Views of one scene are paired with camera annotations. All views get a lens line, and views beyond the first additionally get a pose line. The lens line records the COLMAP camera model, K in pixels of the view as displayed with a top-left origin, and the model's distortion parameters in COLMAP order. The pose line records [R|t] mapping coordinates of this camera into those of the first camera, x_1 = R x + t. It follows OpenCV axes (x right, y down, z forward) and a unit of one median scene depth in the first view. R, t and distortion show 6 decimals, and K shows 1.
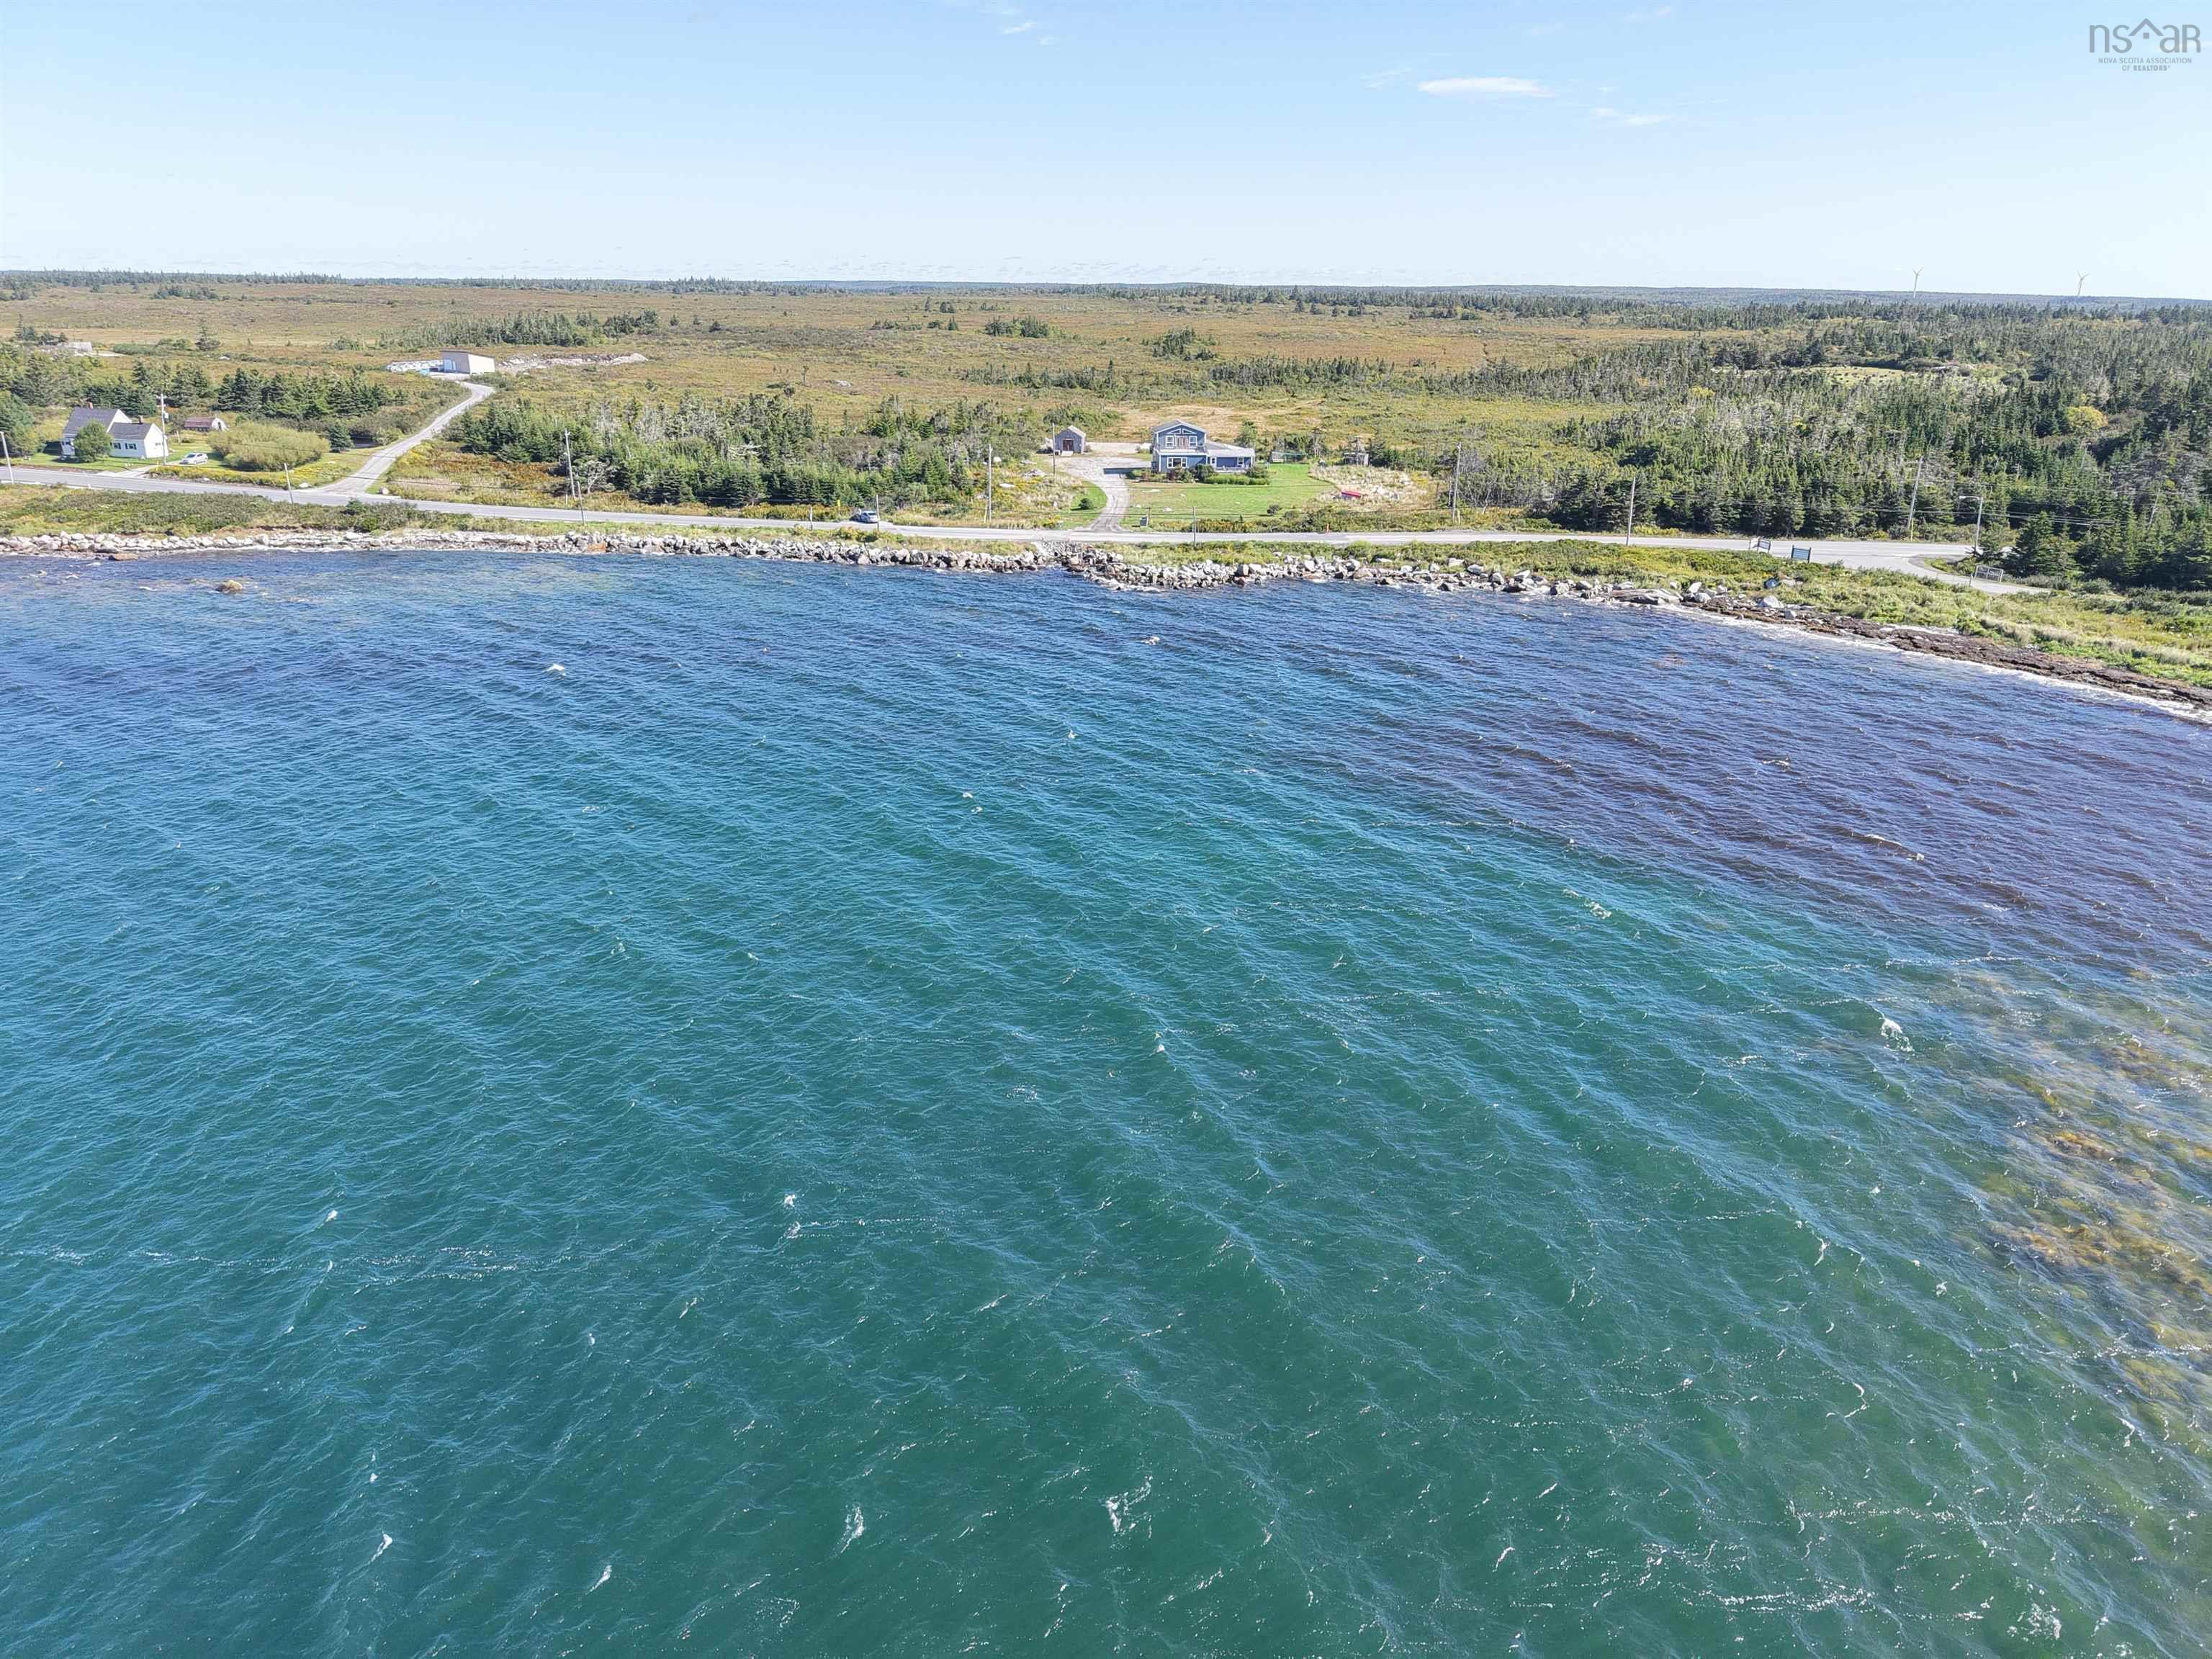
lens RADIAL K [[1491.8, 0, 1108.5], [0, 1491.8, 836.4], [0, 0, 1]] dist [0.031645, -0.034636]
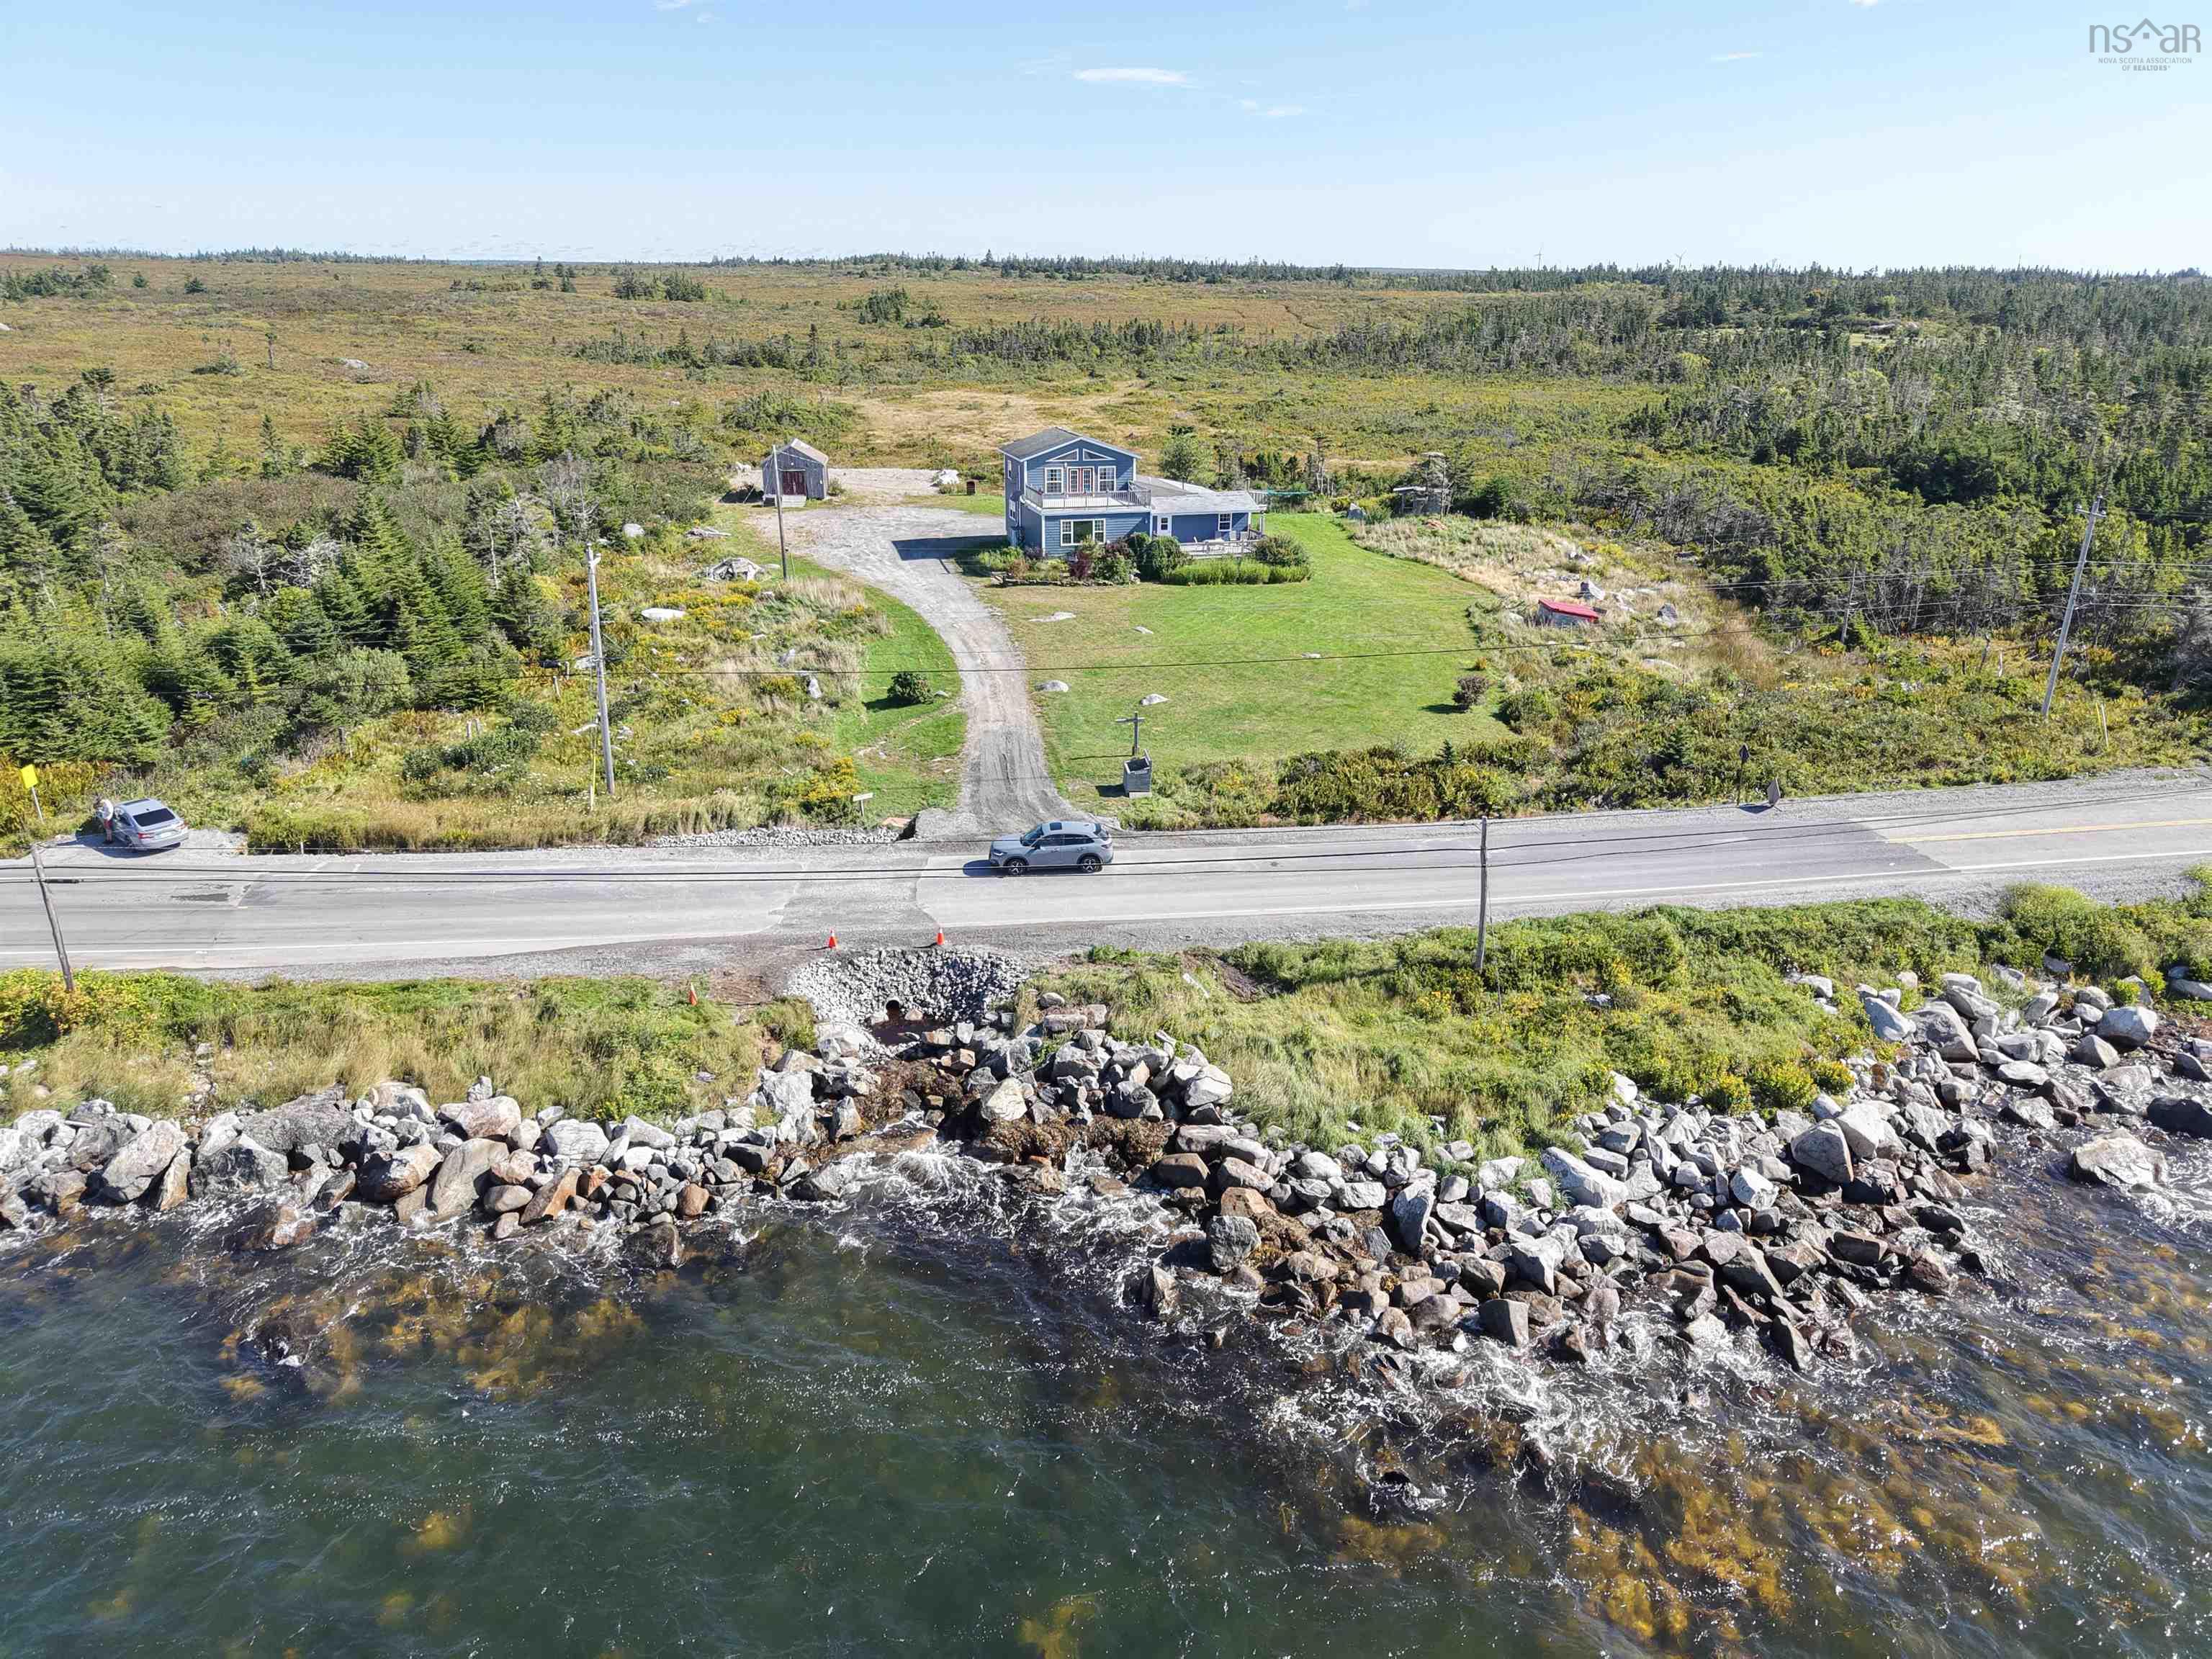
lens RADIAL K [[1491.8, 0, 1112.6], [0, 1491.8, 826.2], [0, 0, 1]] dist [0.031645, -0.034636]
pose [[0.975898, -0.077427, 0.204031, -0.034350], [0.076618, 0.996990, 0.011876, -0.158872], [-0.204337, 0.004043, 0.978892, 0.544429]]
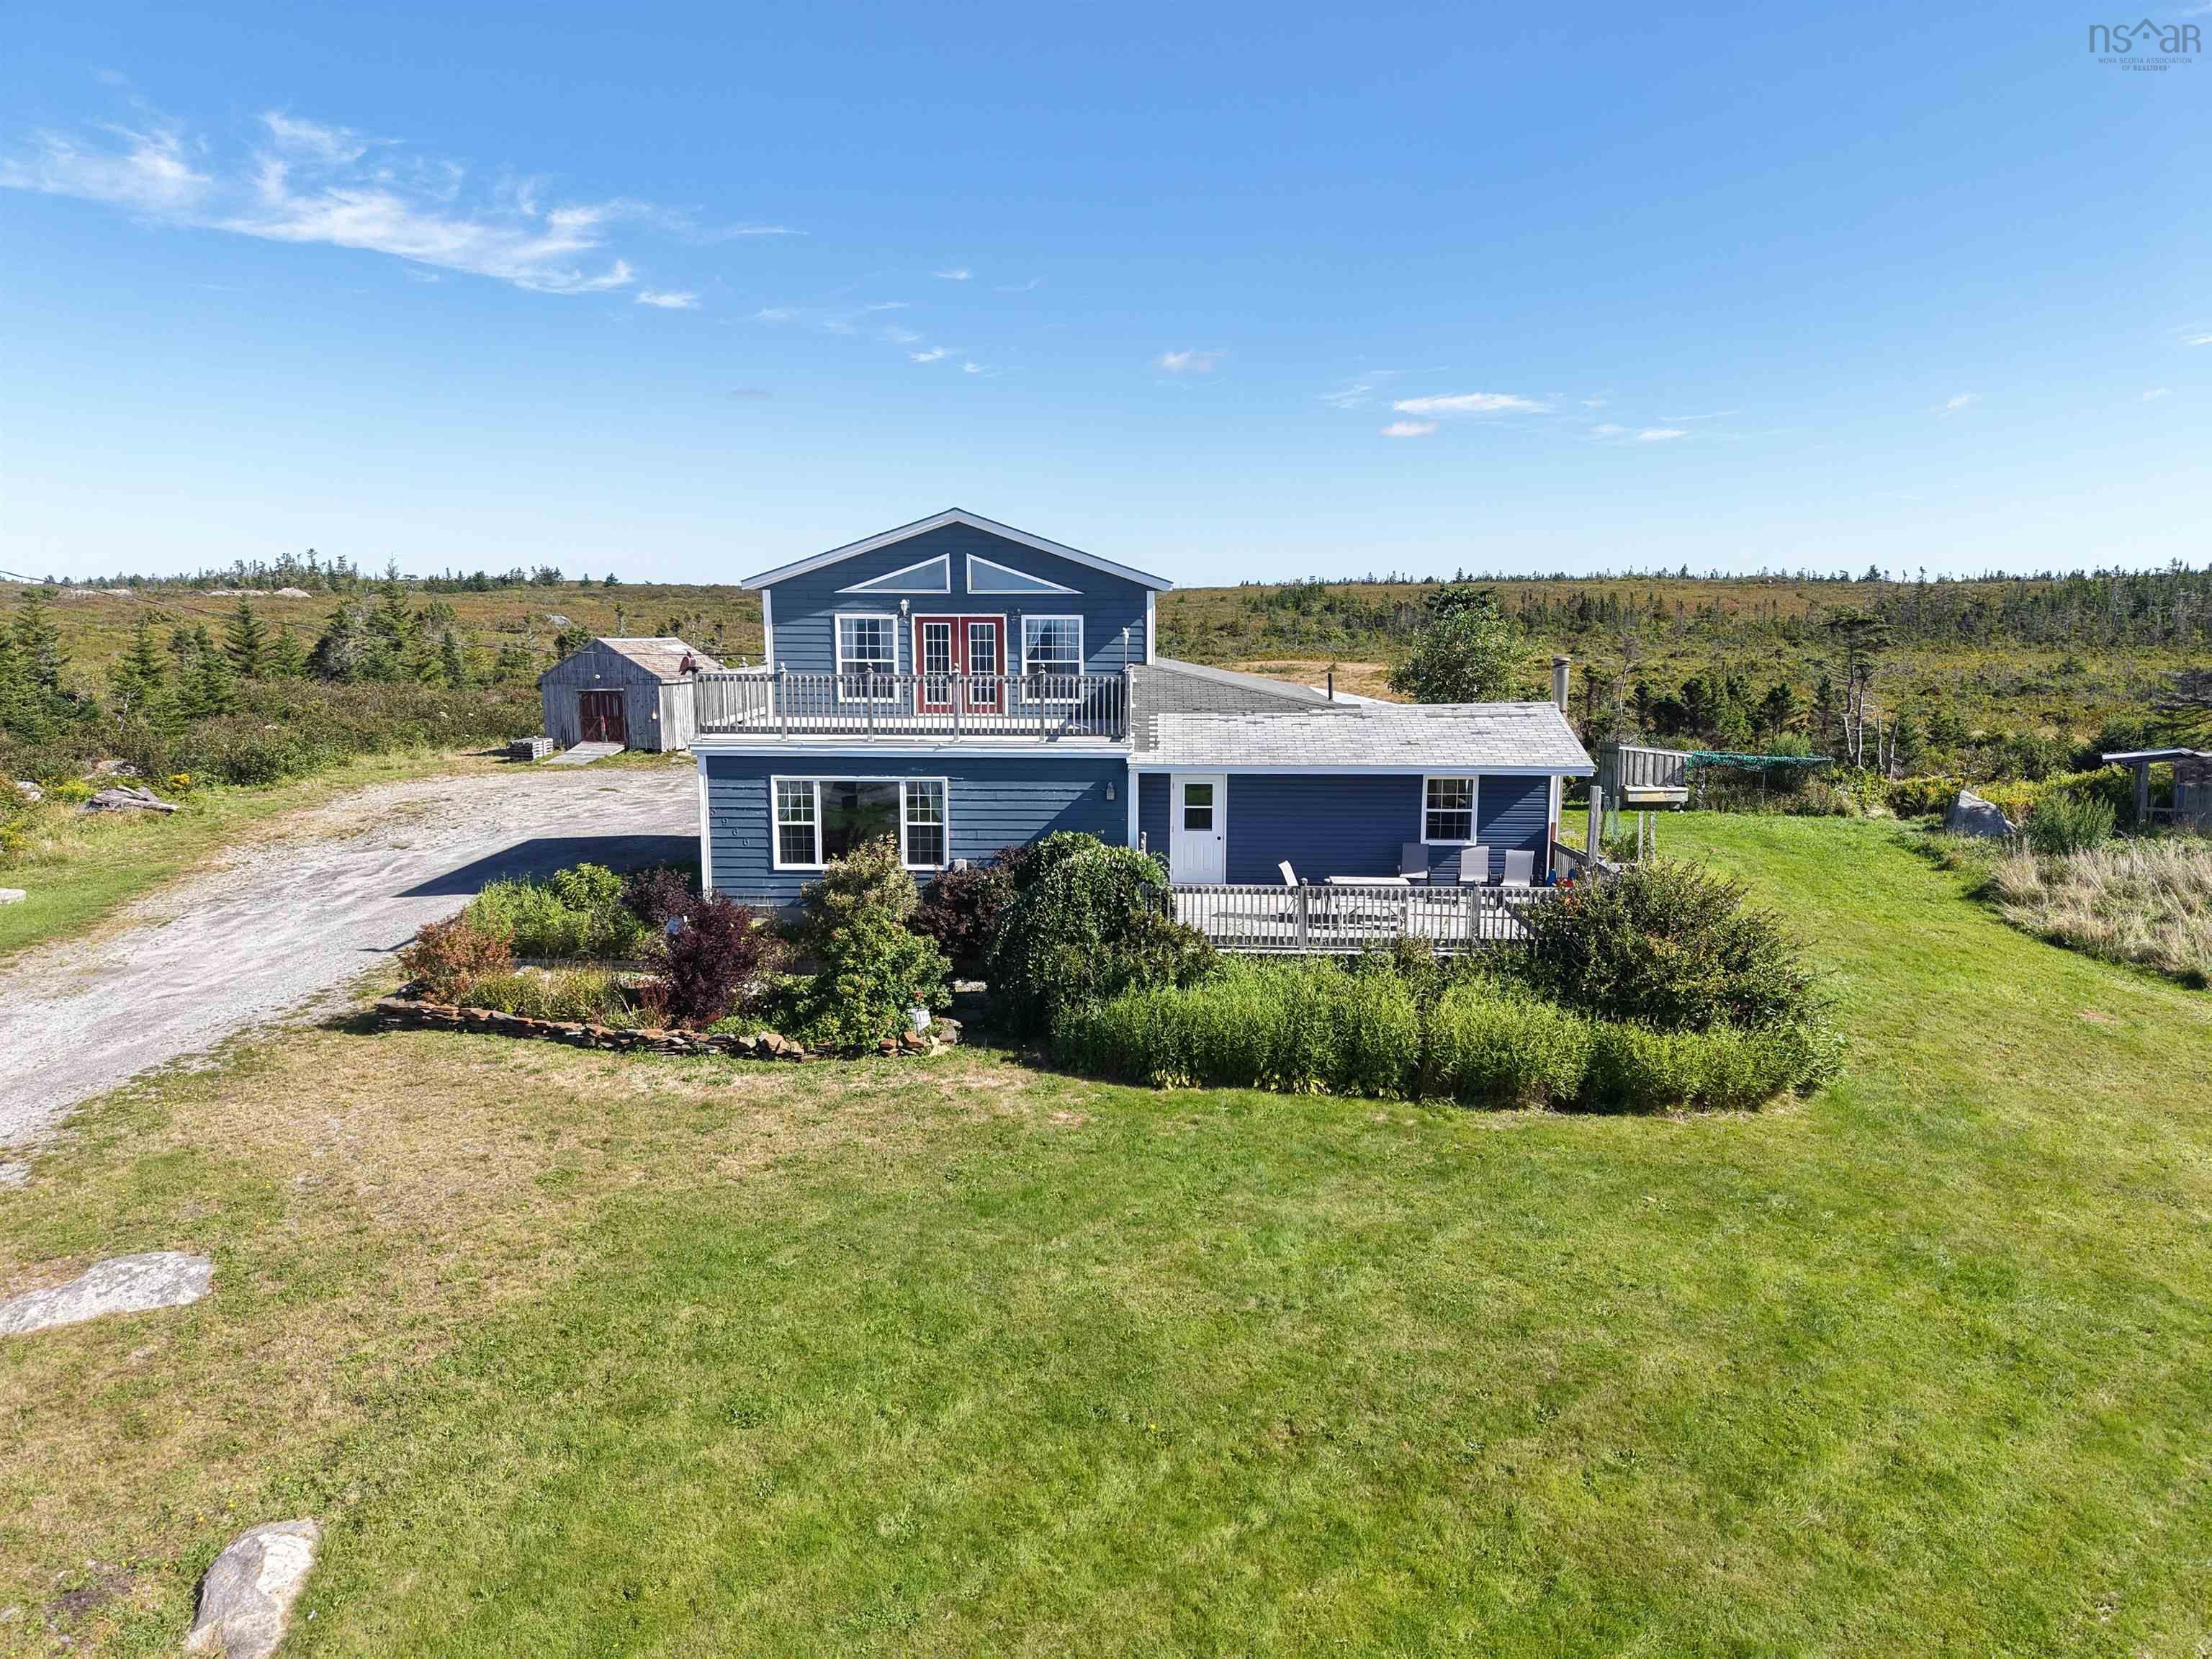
lens RADIAL K [[1491.8, 0, 1102.8], [0, 1491.8, 829.2], [0, 0, 1]] dist [0.031645, -0.034636]
pose [[0.994389, 0.006848, -0.105561, 0.069056], [-0.028453, 0.978441, -0.204557, -0.209686], [0.101885, 0.206413, 0.973146, 0.824859]]
